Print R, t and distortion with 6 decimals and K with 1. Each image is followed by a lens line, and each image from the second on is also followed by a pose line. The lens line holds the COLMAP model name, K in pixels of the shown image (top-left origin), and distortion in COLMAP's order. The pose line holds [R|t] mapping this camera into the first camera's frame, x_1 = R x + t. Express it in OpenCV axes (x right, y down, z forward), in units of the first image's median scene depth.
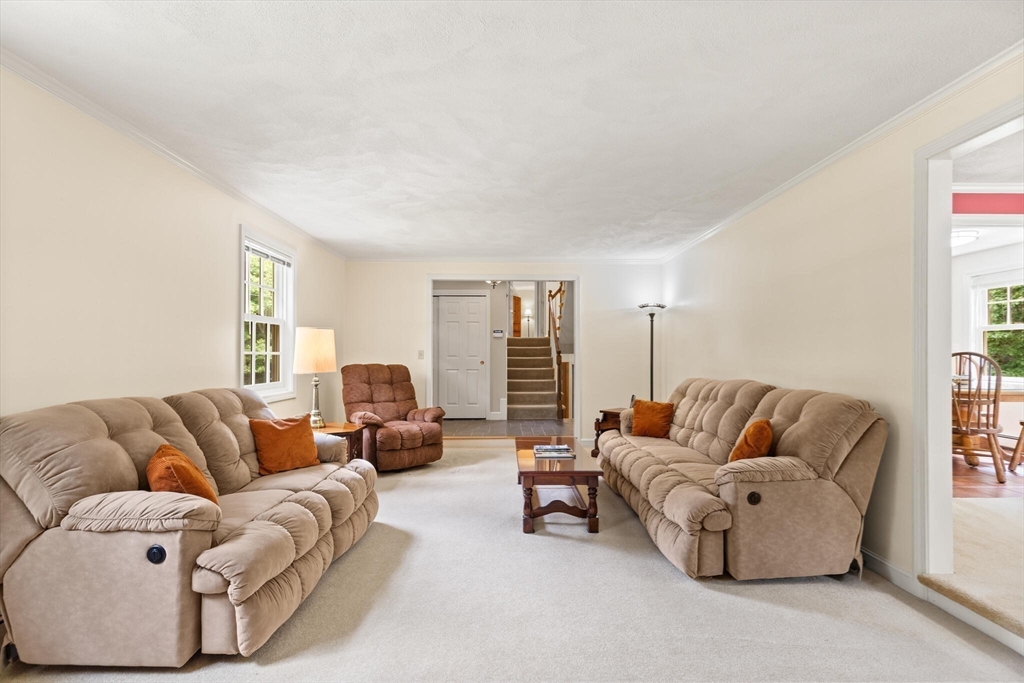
lens RADIAL K [[462.1, 0, 515.2], [0, 462.1, 347.9], [0, 0, 1]] dist [0.011838, -0.001351]
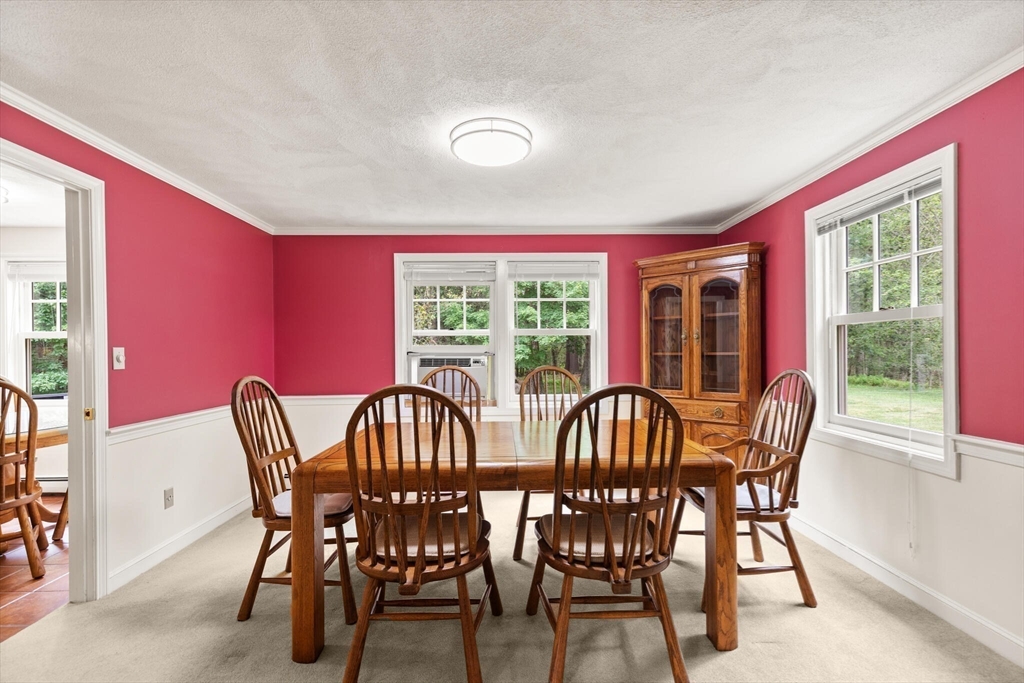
lens RADIAL K [[462.1, 0, 515.2], [0, 462.1, 347.9], [0, 0, 1]] dist [0.011838, -0.001351]
pose [[0.005430, 0.000824, 0.999985, 0.384745], [-0.000032, 1.000000, -0.000824, -0.030724], [-0.999985, -0.000028, 0.005430, 0.322956]]
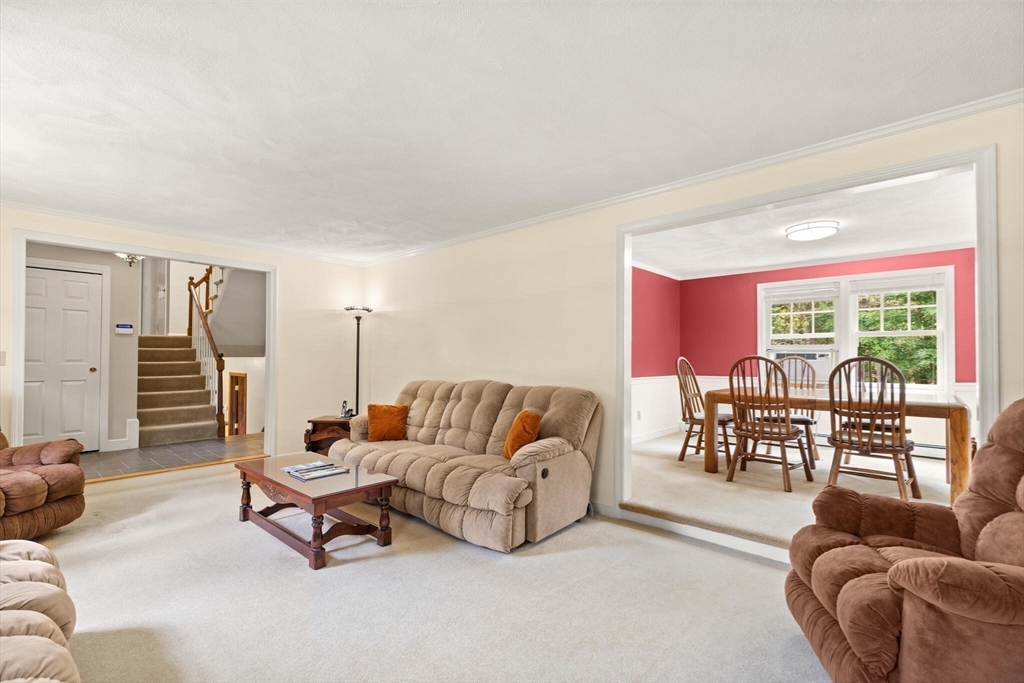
lens RADIAL K [[462.1, 0, 515.2], [0, 462.1, 347.9], [0, 0, 1]] dist [0.011838, -0.001351]
pose [[0.690455, 0.015897, 0.723201, -0.262765], [-0.010704, 0.999874, -0.011759, 0.000454], [-0.723296, 0.000378, 0.690538, 0.113371]]
